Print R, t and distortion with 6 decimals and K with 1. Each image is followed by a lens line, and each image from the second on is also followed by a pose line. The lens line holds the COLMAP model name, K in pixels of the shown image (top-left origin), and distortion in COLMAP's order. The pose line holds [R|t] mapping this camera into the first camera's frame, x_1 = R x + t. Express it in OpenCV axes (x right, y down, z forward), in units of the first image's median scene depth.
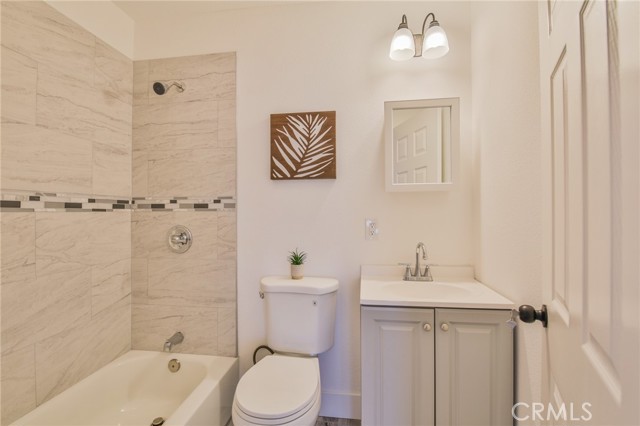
lens RADIAL K [[292.1, 0, 320.6], [0, 292.1, 209.4], [0, 0, 1]] dist [-0.001981, -0.010584]
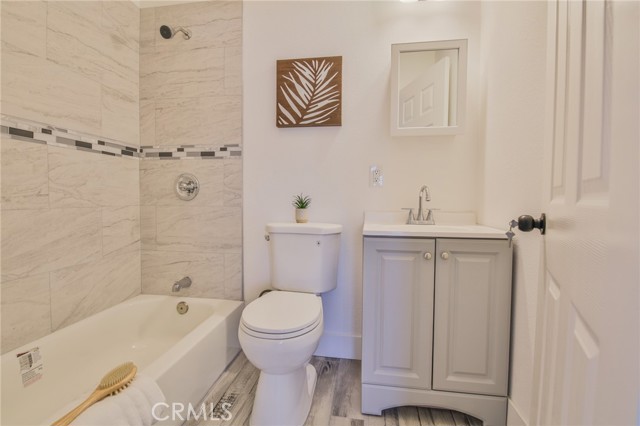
lens RADIAL K [[292.1, 0, 320.6], [0, 292.1, 209.4], [0, 0, 1]] dist [-0.001981, -0.010584]
pose [[0.999799, 0.014549, -0.013761, -0.000578], [-0.013873, 0.998750, 0.048011, 0.136812], [0.014442, -0.047811, 0.998752, -0.017668]]
